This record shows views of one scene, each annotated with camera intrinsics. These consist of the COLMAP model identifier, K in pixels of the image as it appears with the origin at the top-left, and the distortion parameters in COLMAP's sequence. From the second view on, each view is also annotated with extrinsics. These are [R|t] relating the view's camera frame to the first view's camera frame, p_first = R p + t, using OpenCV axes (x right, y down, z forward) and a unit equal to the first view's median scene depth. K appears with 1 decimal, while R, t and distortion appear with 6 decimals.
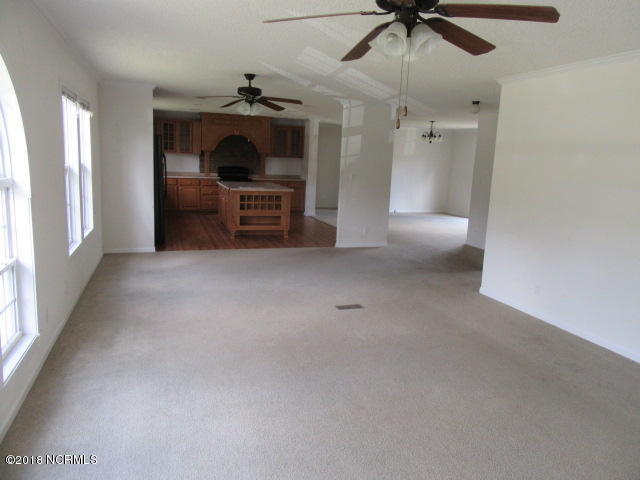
lens RADIAL K [[469.4, 0, 320.0], [0, 469.4, 240.0], [0, 0, 1]] dist [-0.004341, 0.002153]
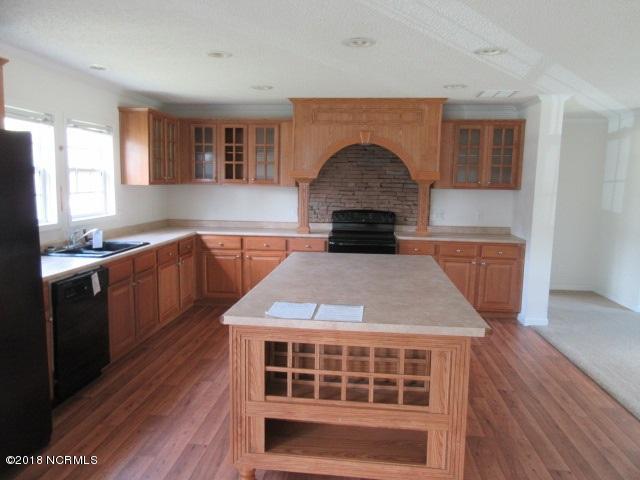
lens RADIAL K [[469.4, 0, 320.0], [0, 469.4, 240.0], [0, 0, 1]] dist [-0.004341, 0.002153]
pose [[0.912571, 0.023939, -0.408218, -0.027389], [-0.050538, 0.997234, -0.054498, -0.098740], [0.405784, 0.070364, 0.911256, 0.550324]]
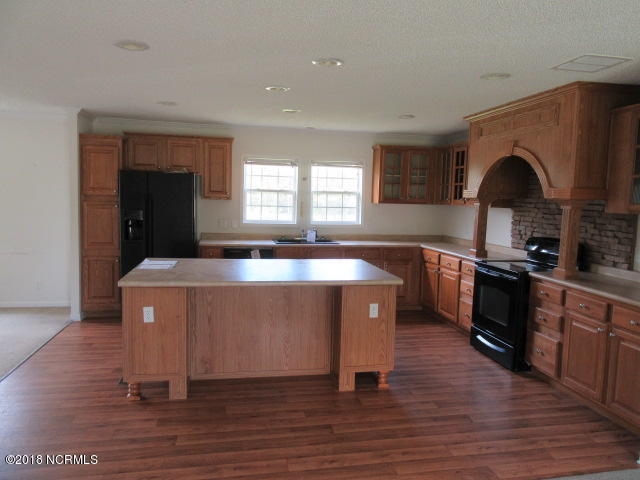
lens RADIAL K [[469.4, 0, 320.0], [0, 469.4, 240.0], [0, 0, 1]] dist [-0.004341, 0.002153]
pose [[-0.114107, 0.046528, -0.992378, 0.215862], [-0.203576, 0.976611, 0.069196, -0.145816], [0.972387, 0.209920, -0.101966, 0.869488]]
